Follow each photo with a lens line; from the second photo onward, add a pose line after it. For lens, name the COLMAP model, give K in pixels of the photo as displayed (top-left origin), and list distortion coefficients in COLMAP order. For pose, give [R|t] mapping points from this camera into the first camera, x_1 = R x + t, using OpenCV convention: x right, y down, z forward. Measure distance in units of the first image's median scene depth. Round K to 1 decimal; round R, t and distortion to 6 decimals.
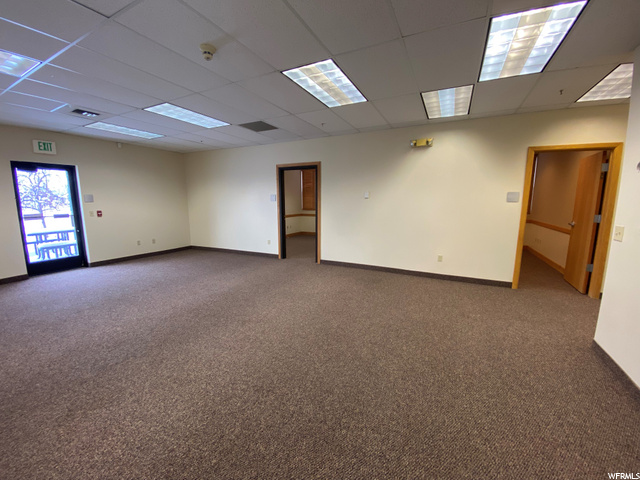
lens RADIAL K [[257.1, 0, 324.5], [0, 257.1, 238.6], [0, 0, 1]] dist [-0.018336, -0.000561]
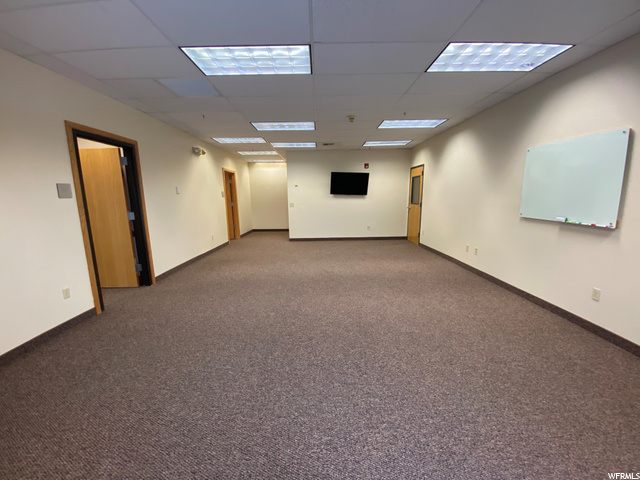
lens RADIAL K [[257.1, 0, 324.5], [0, 257.1, 238.6], [0, 0, 1]] dist [-0.018336, -0.000561]
pose [[-0.455011, -0.138787, 0.879604, -1.482844], [0.154420, 0.960517, 0.231434, -0.204543], [-0.876995, 0.241133, -0.415614, 1.470839]]
